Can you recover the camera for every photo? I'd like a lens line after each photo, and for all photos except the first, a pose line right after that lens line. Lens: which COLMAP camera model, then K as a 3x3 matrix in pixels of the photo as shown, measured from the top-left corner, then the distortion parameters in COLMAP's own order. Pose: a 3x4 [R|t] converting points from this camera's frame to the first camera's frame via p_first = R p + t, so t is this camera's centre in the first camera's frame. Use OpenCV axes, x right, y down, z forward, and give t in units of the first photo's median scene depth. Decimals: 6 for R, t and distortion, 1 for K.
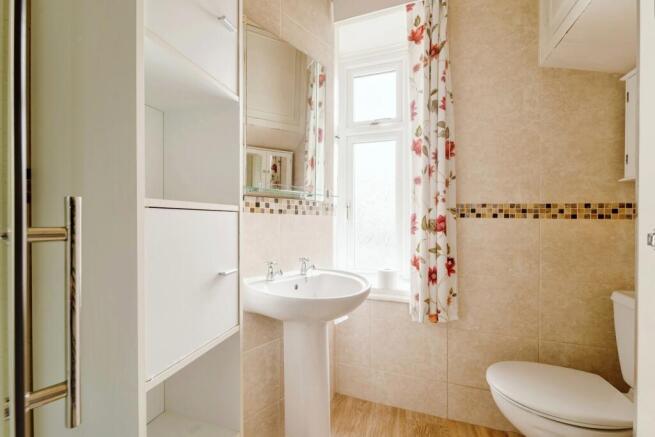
lens RADIAL K [[261.5, 0, 336.1], [0, 261.5, 242.4], [0, 0, 1]] dist [0.000671, -0.000264]
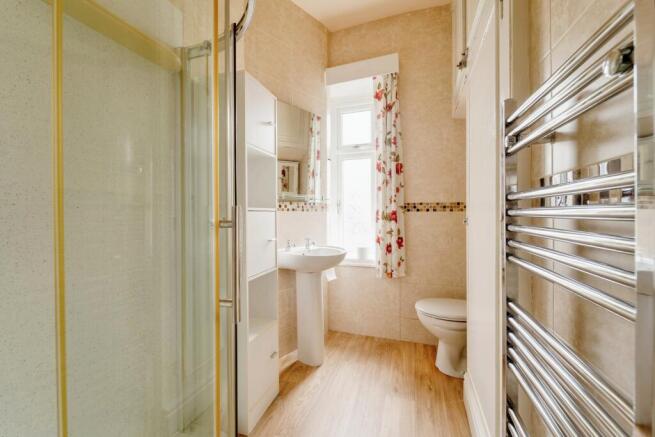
lens RADIAL K [[261.5, 0, 326.7], [0, 261.5, 216.3], [0, 0, 1]] dist [0.000671, -0.000264]
pose [[0.998797, -0.015637, -0.046466, 0.068113], [0.011977, 0.996879, -0.078027, 0.050250], [0.047541, 0.077376, 0.995868, -0.588202]]
